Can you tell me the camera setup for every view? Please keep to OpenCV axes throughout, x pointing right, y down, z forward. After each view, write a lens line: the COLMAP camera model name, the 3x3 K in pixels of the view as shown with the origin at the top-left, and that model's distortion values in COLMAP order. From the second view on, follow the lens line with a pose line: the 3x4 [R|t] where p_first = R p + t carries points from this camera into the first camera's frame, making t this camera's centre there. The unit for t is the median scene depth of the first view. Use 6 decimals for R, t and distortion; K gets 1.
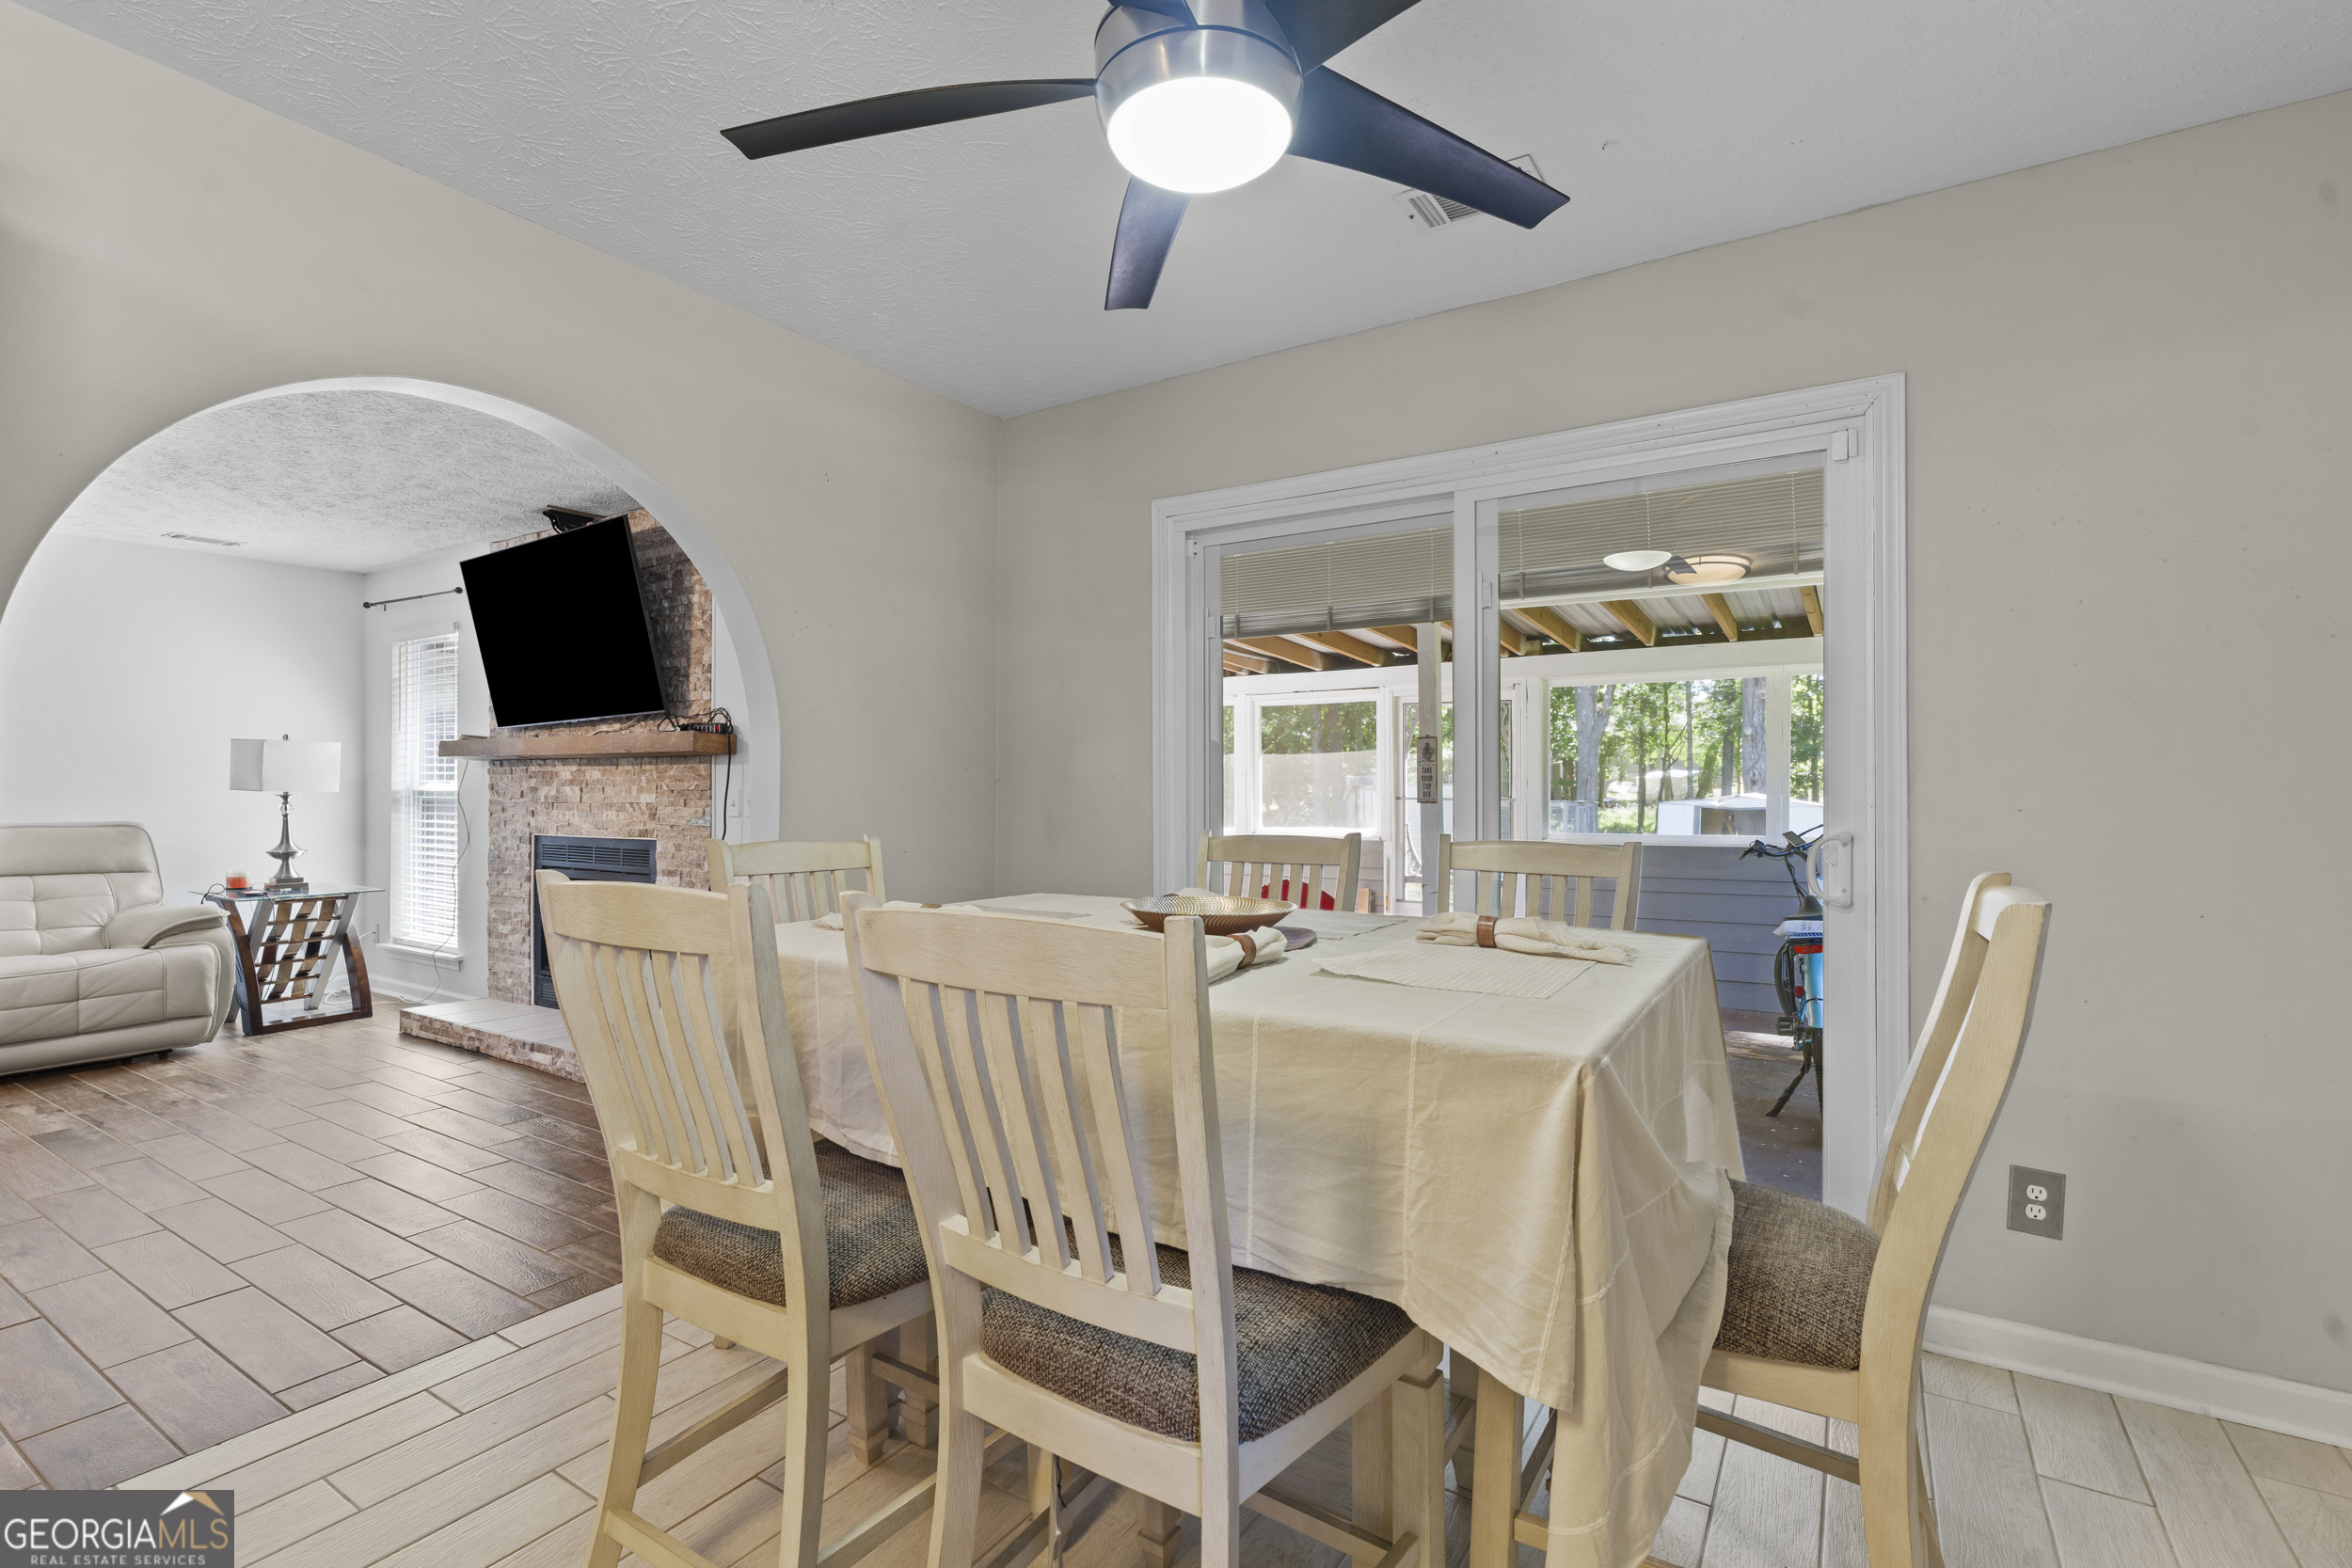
lens RADIAL K [[1076.5, 0, 1170.0], [0, 1076.5, 786.5], [0, 0, 1]] dist [-0.006293, 0.004900]
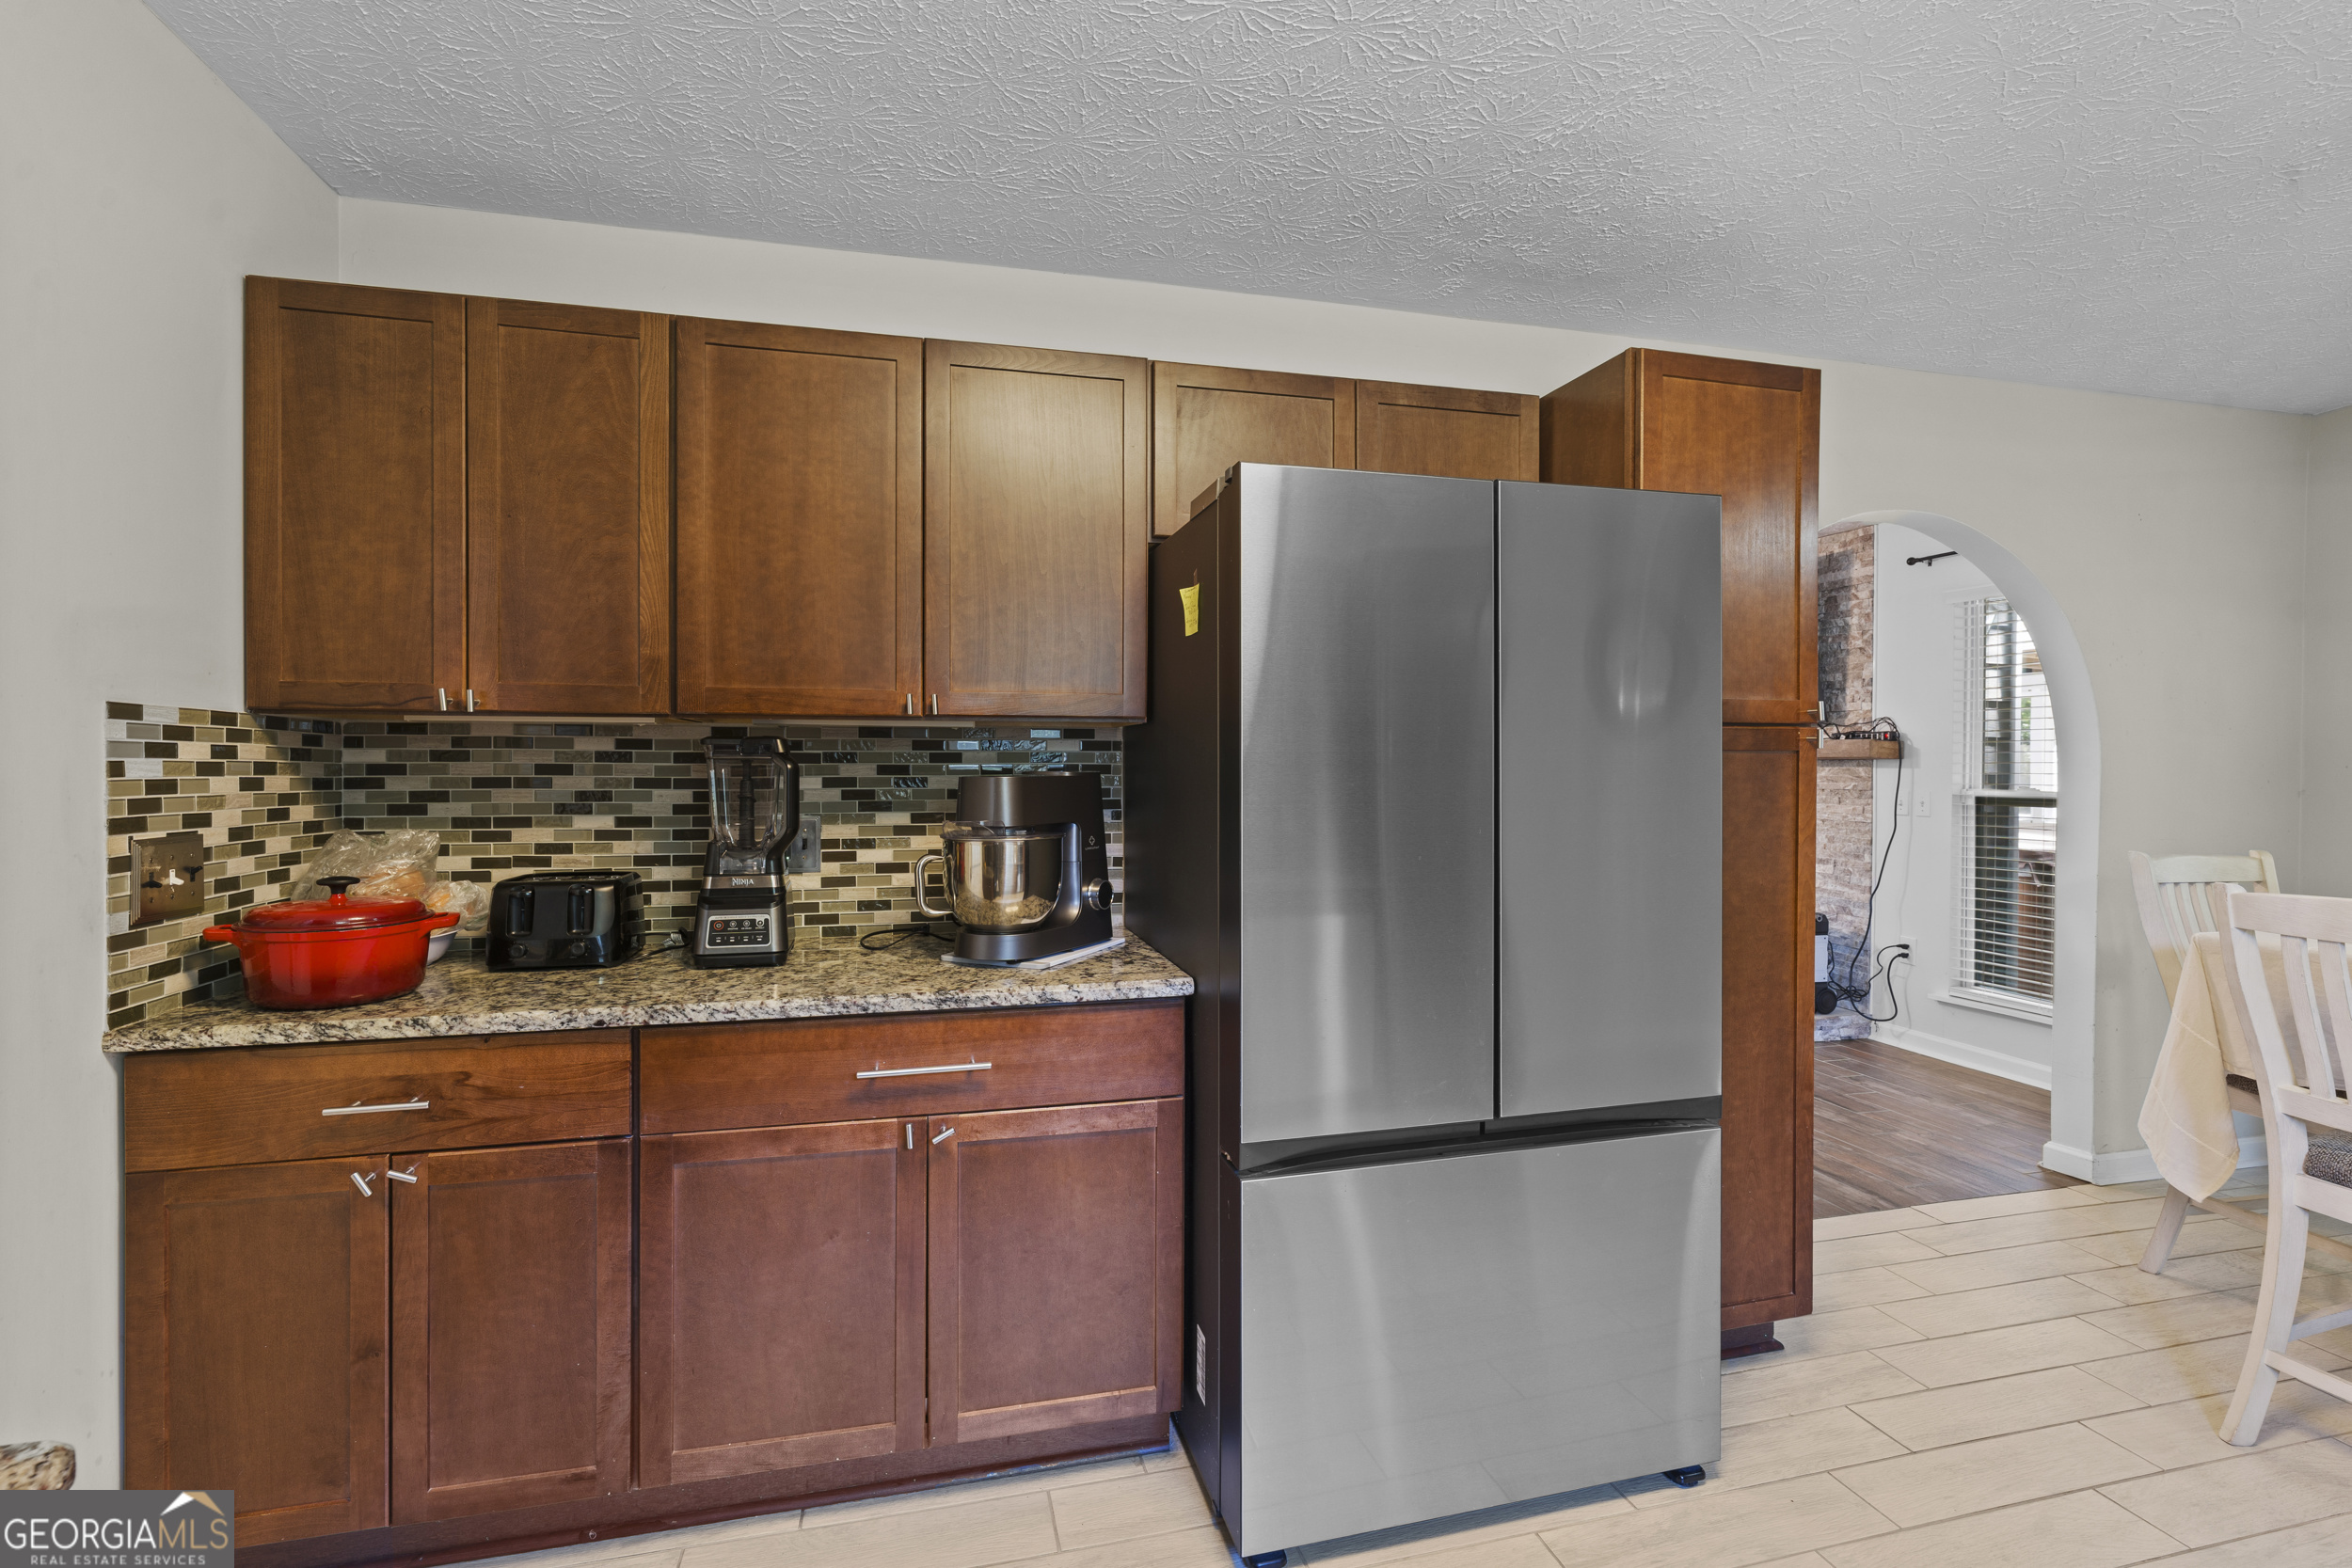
lens RADIAL K [[1067.5, 0, 1173.1], [0, 1067.5, 767.8], [0, 0, 1]] dist [-0.001555, 0.002096]
pose [[0.734260, 0.005838, -0.678843, -0.263836], [-0.001819, 0.999976, 0.006632, -0.033612], [0.678866, -0.003635, 0.734253, -0.403850]]
